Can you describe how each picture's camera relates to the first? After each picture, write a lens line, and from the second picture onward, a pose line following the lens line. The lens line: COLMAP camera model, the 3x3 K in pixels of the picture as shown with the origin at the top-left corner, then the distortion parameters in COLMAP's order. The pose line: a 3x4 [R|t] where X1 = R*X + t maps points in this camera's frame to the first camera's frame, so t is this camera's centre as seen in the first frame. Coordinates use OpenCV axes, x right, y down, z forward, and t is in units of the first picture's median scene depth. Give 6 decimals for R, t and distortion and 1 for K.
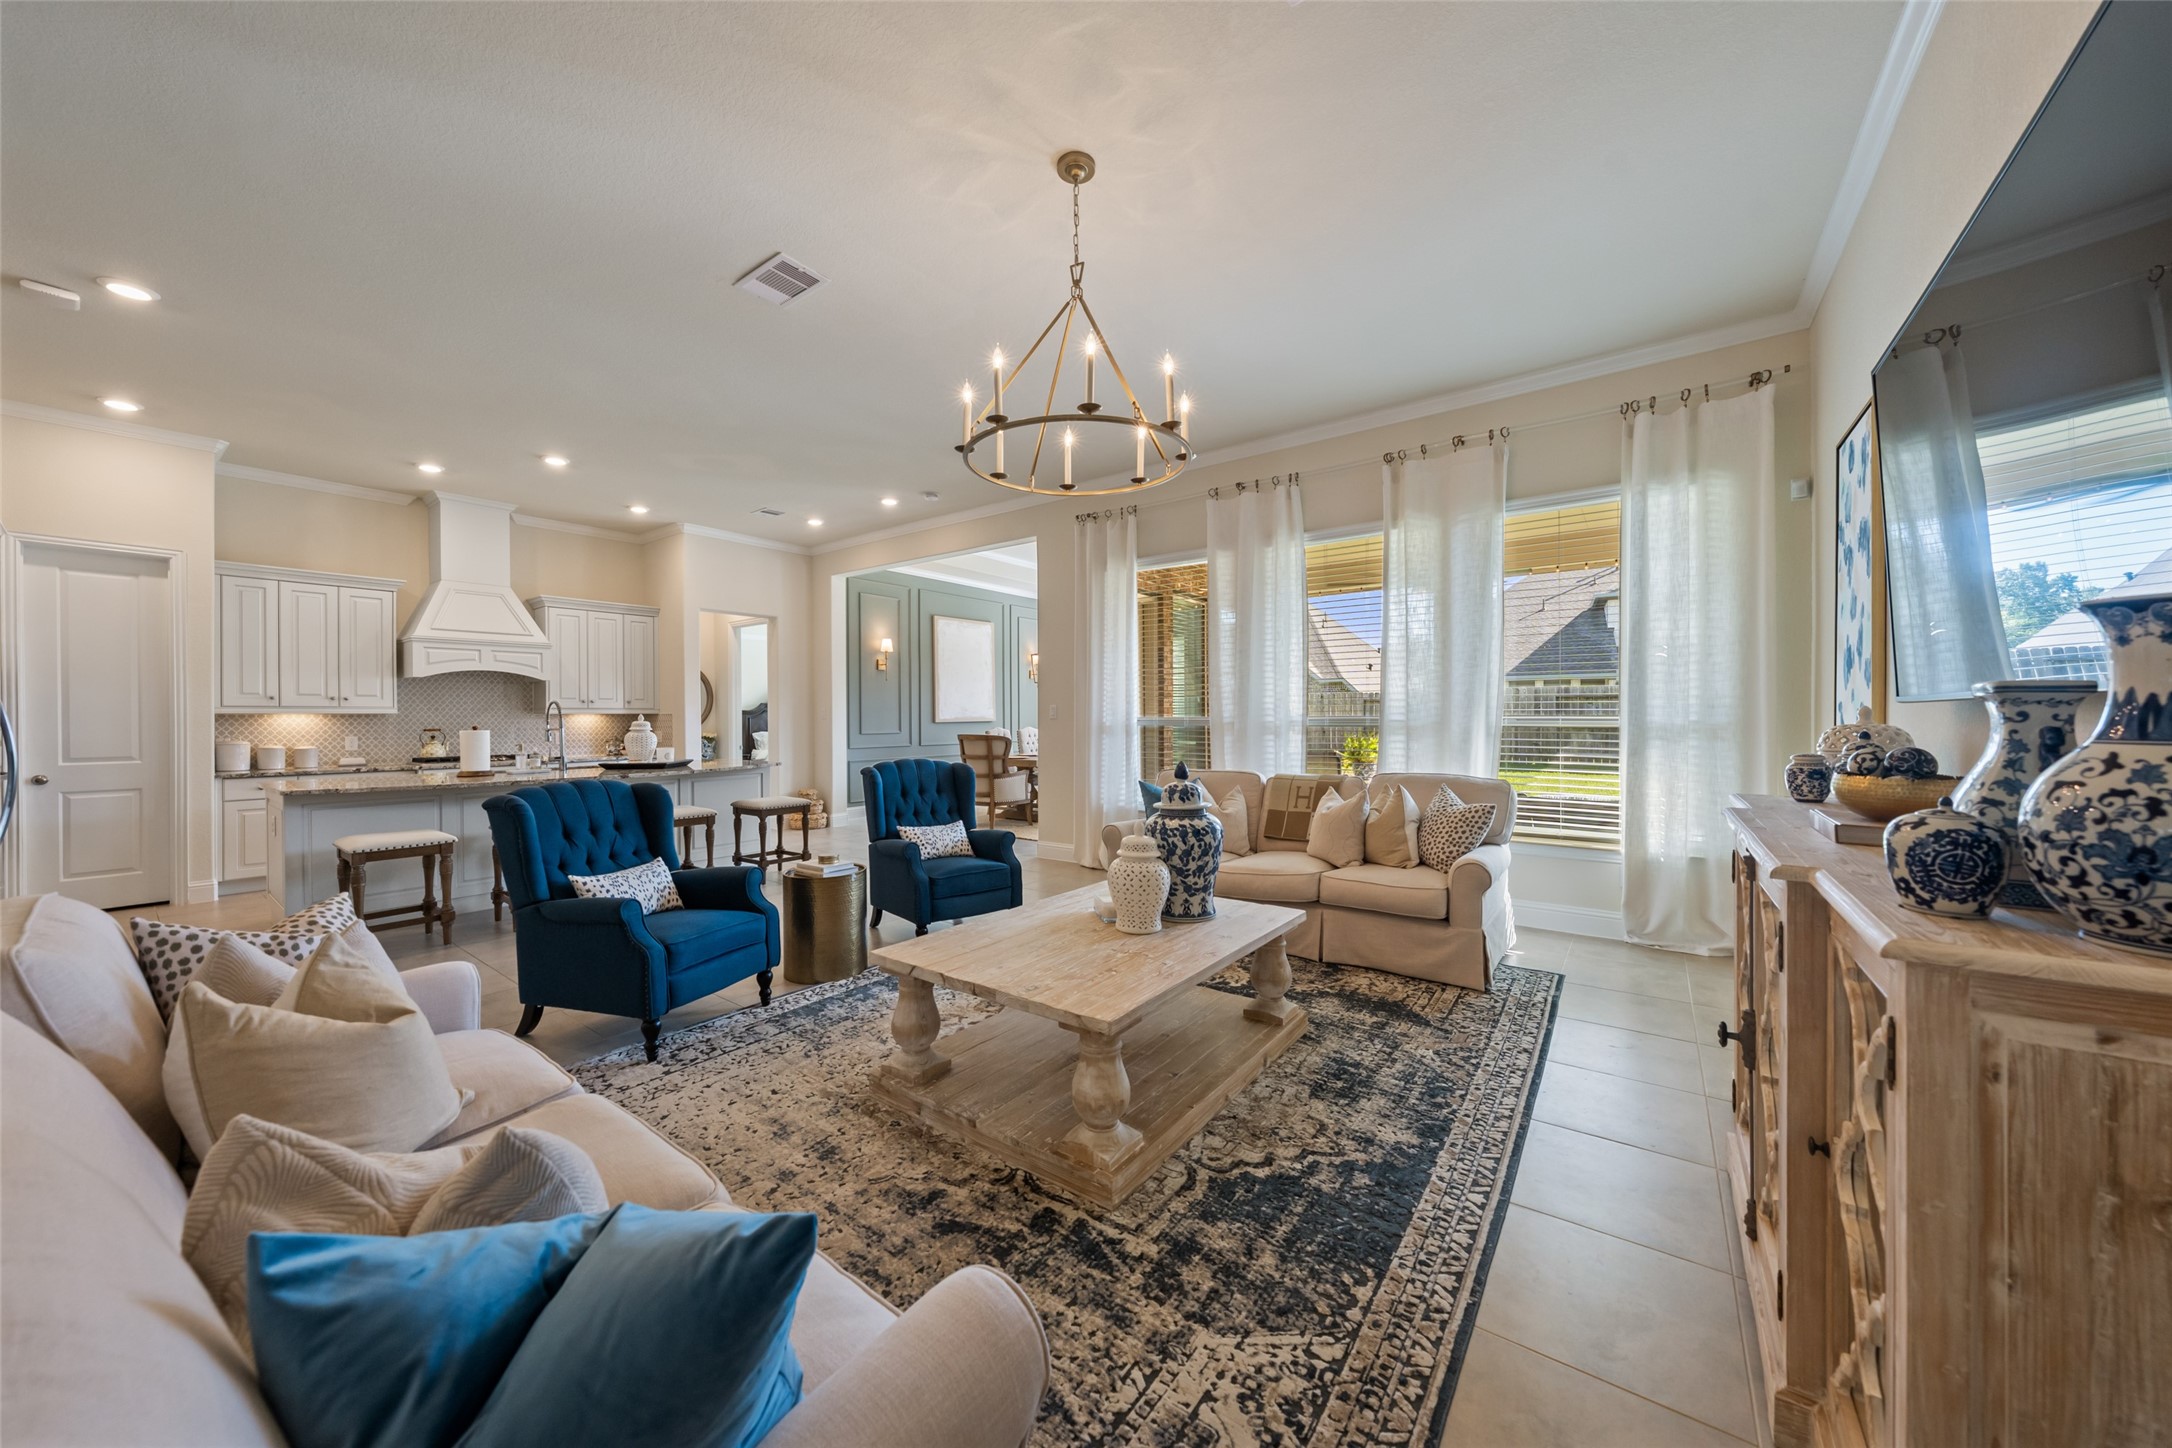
lens RADIAL K [[748.1, 0, 1085.8], [0, 748.1, 719.1], [0, 0, 1]] dist [-0.006383, 0.000578]
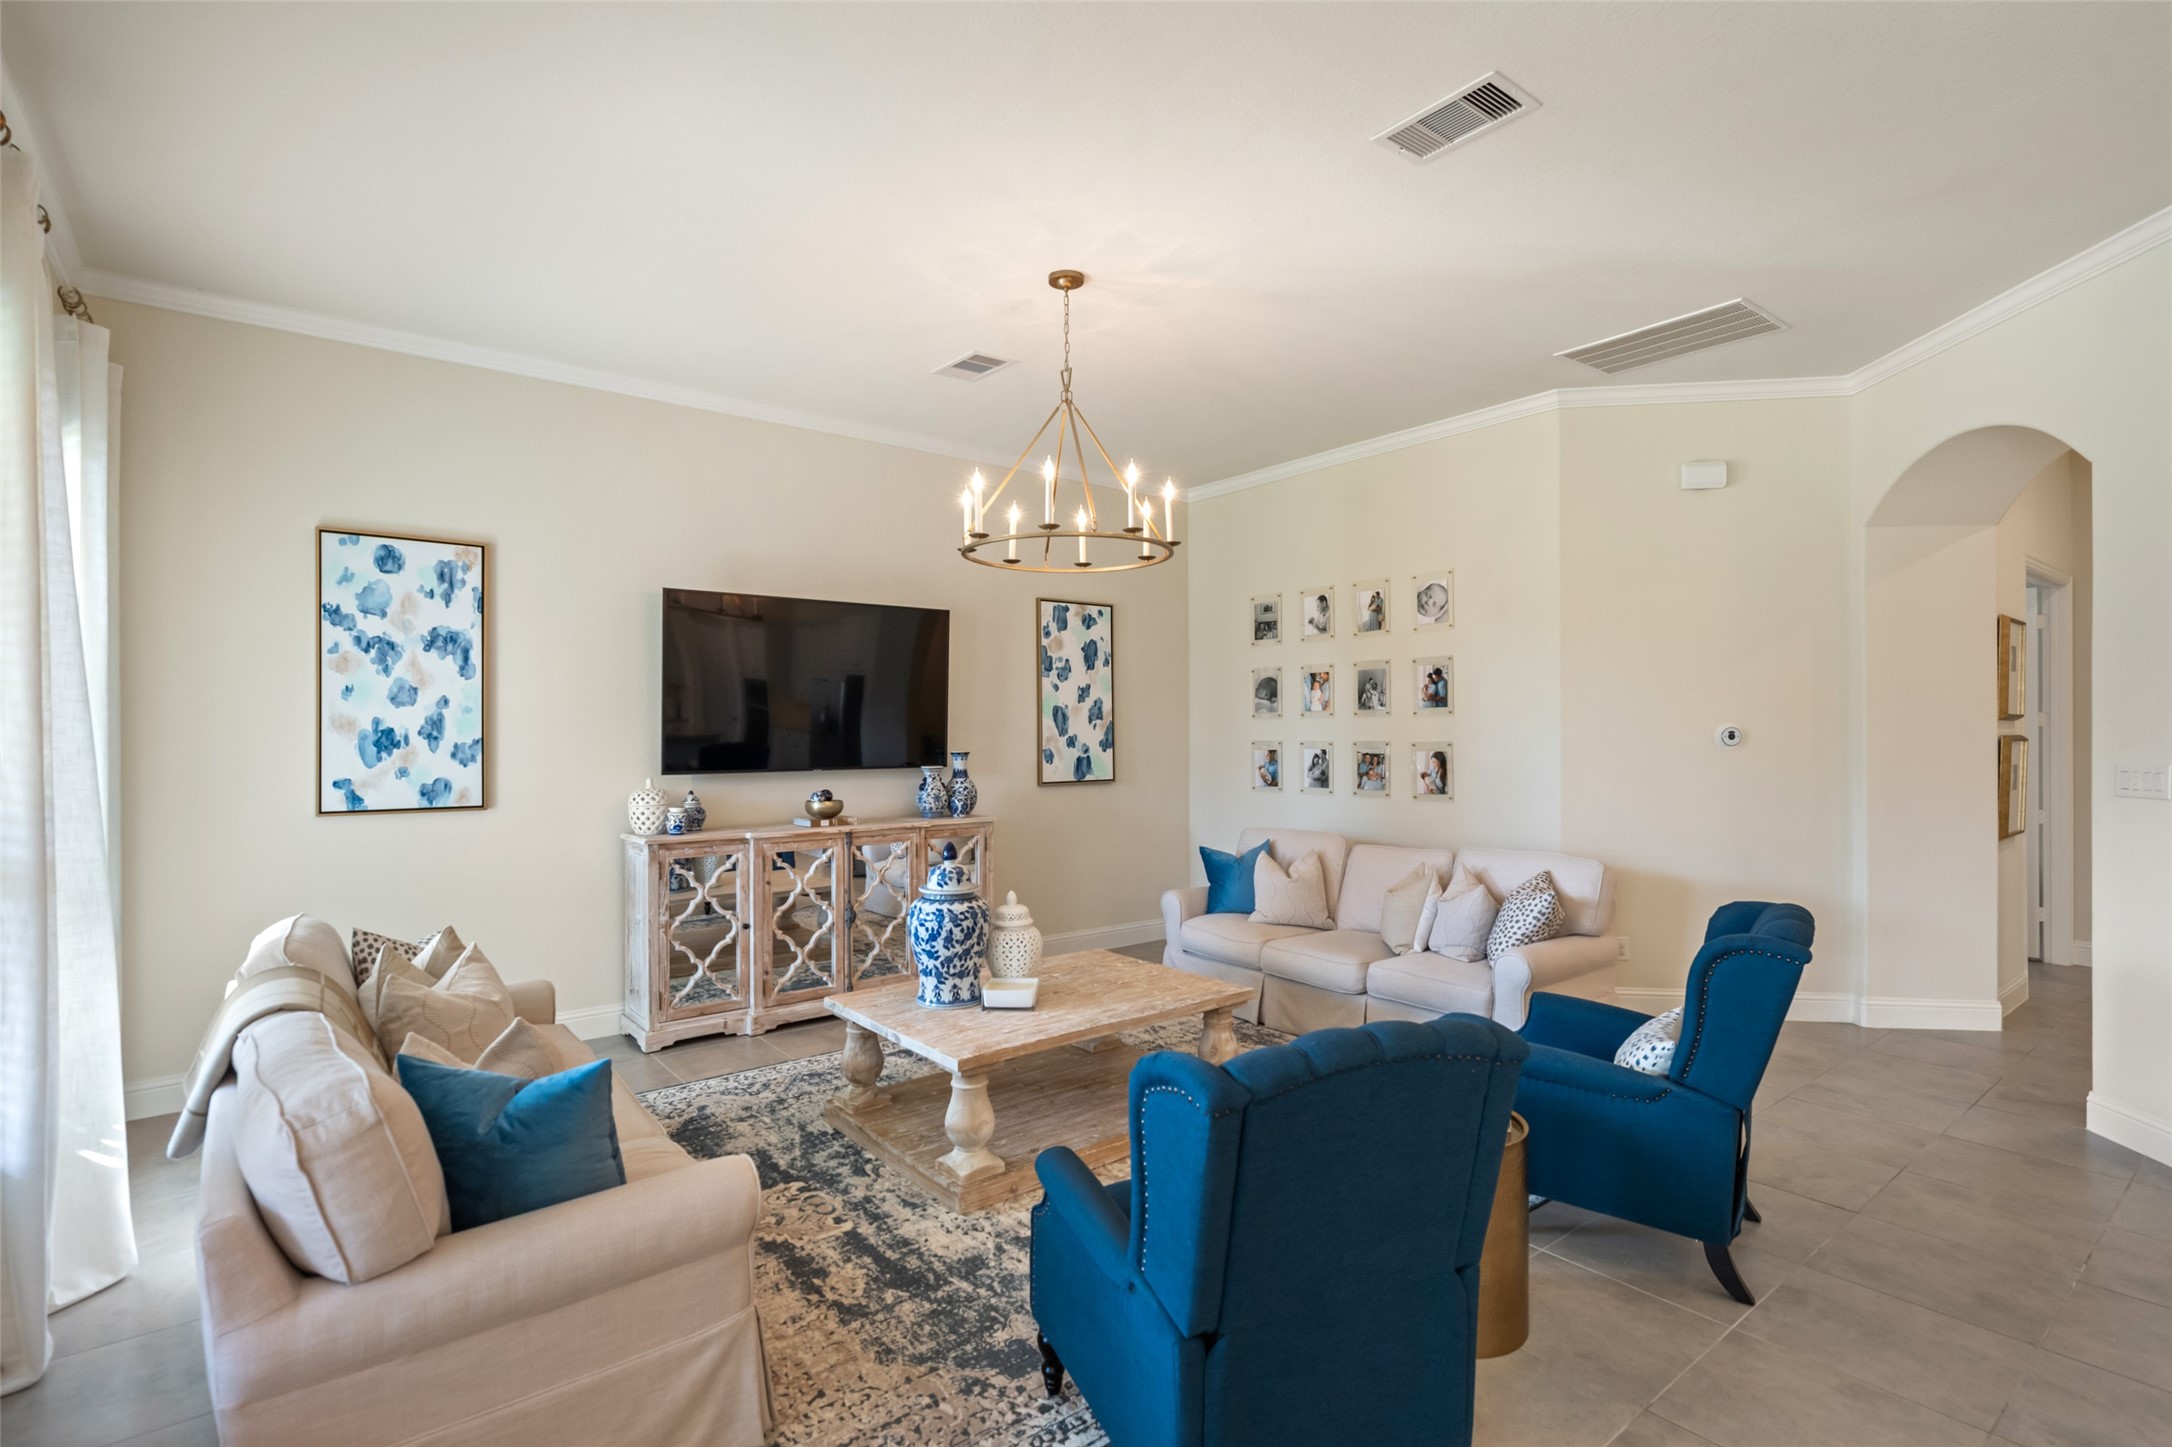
lens RADIAL K [[1039.2, 0, 1084.5], [0, 1039.2, 734.7], [0, 0, 1]] dist [-0.003904, 0.001337]
pose [[-0.966934, 0.009141, 0.254864, -0.177980], [0.010037, 0.999947, 0.002217, -0.038604], [-0.254830, 0.004702, -0.966974, 1.049043]]
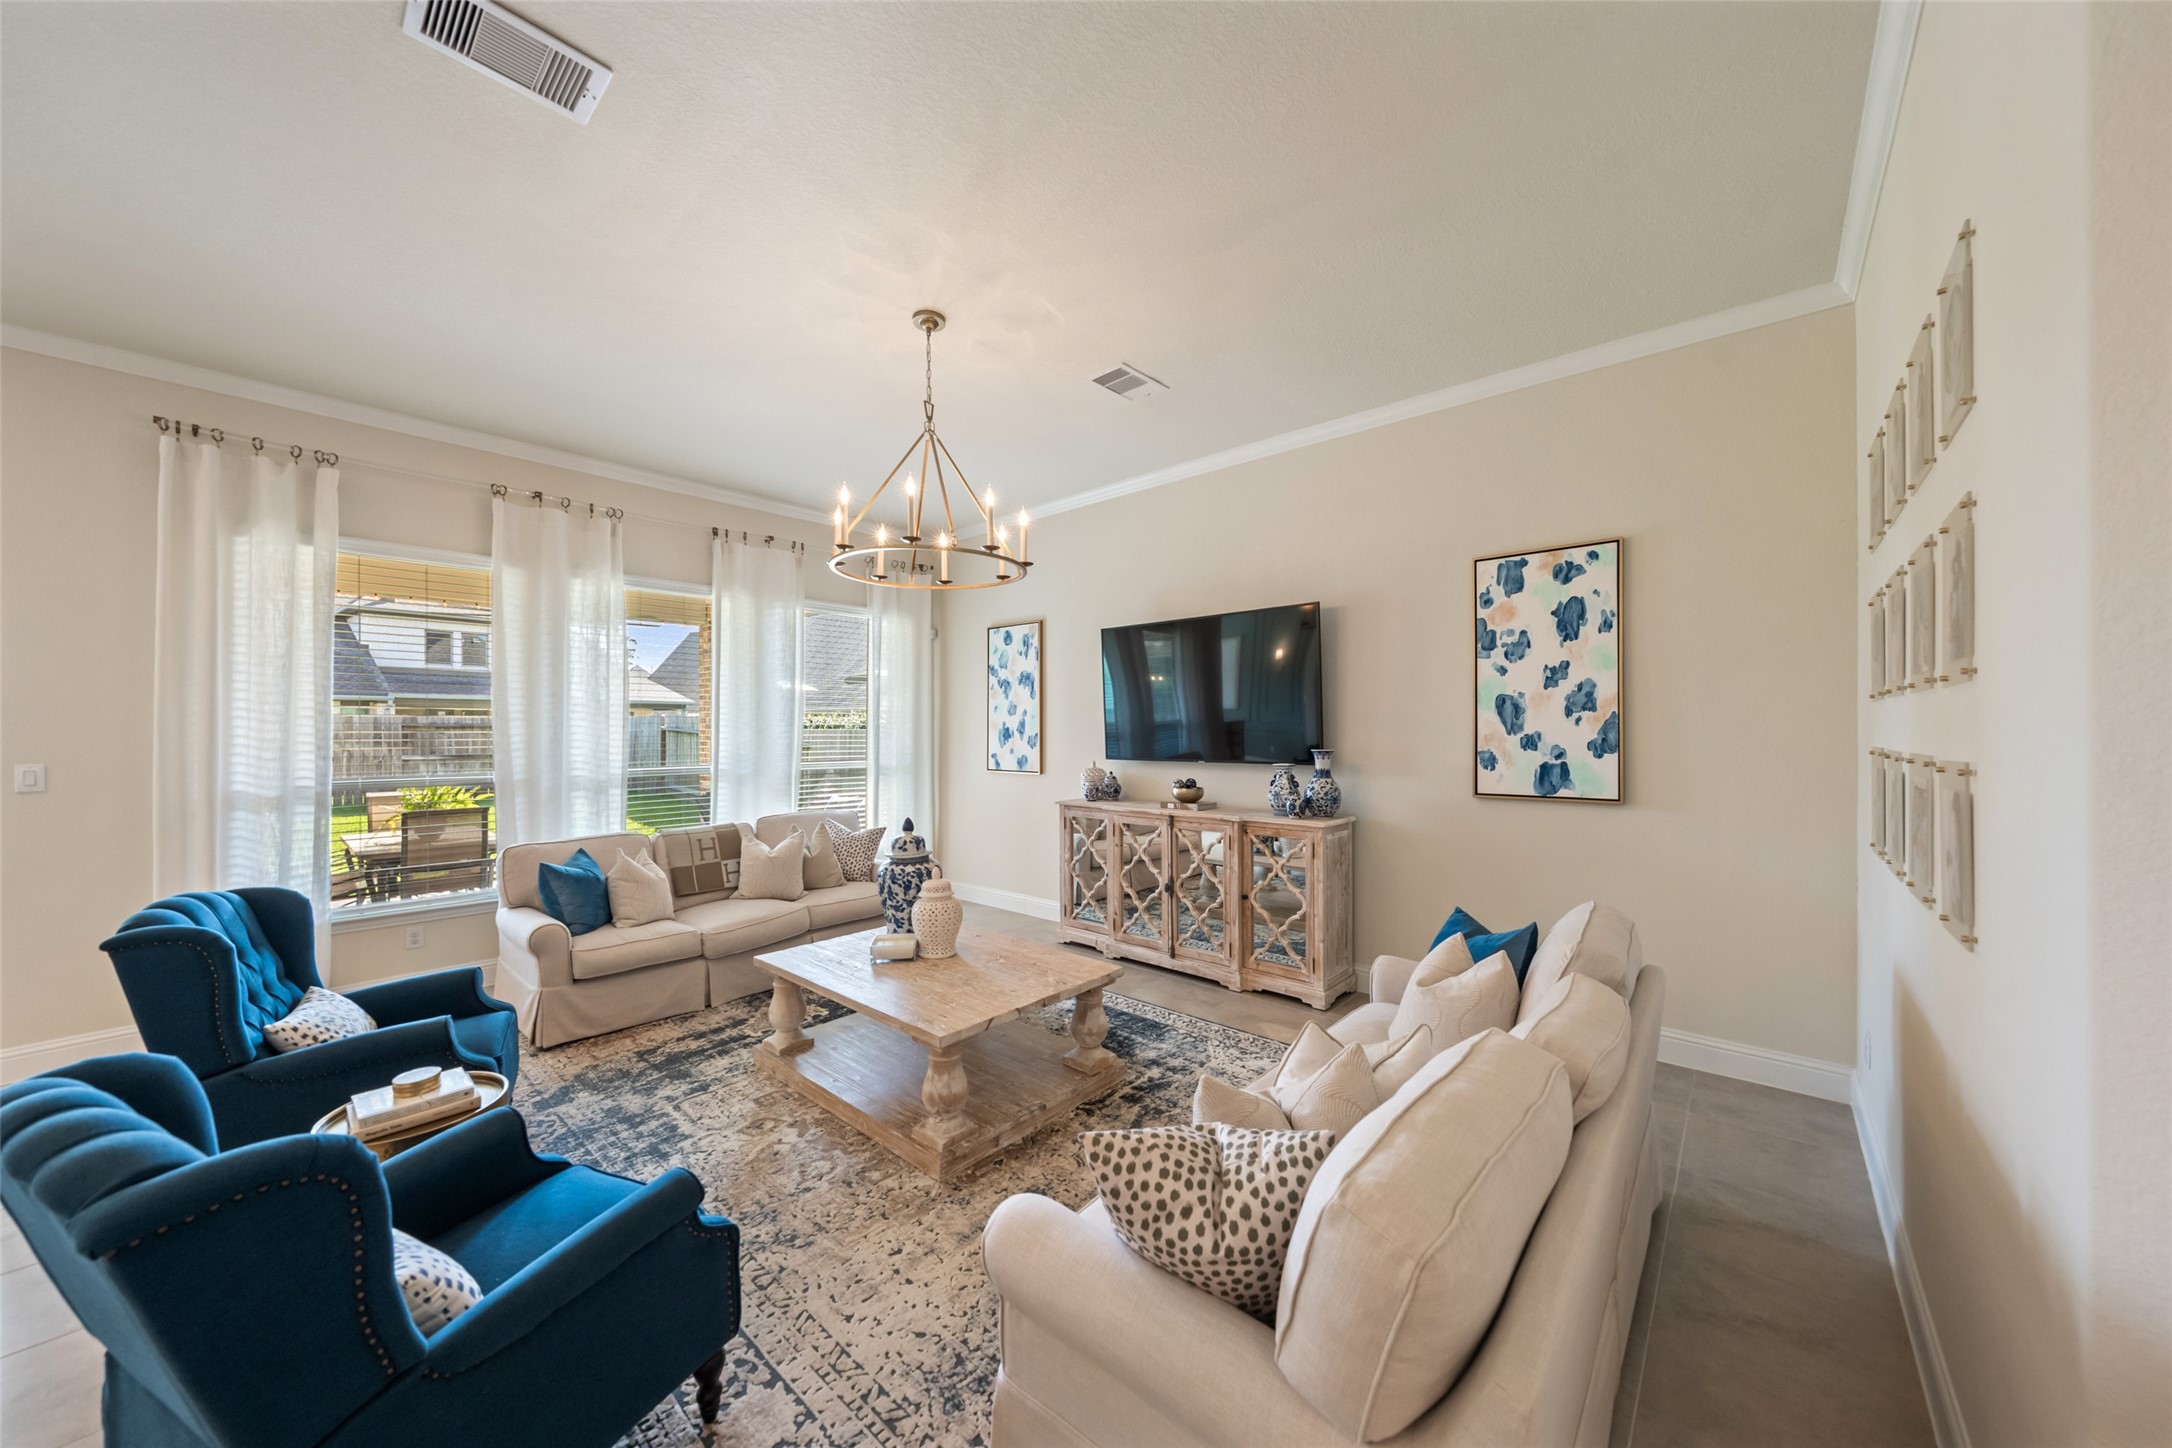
lens RADIAL K [[748.1, 0, 1068.7], [0, 748.1, 733.8], [0, 0, 1]] dist [-0.006383, 0.000578]
pose [[0.097902, -0.000003, 0.995196, -0.500779], [0.005880, 0.999983, -0.000576, -0.037026], [-0.995179, 0.005908, 0.097900, 0.287615]]
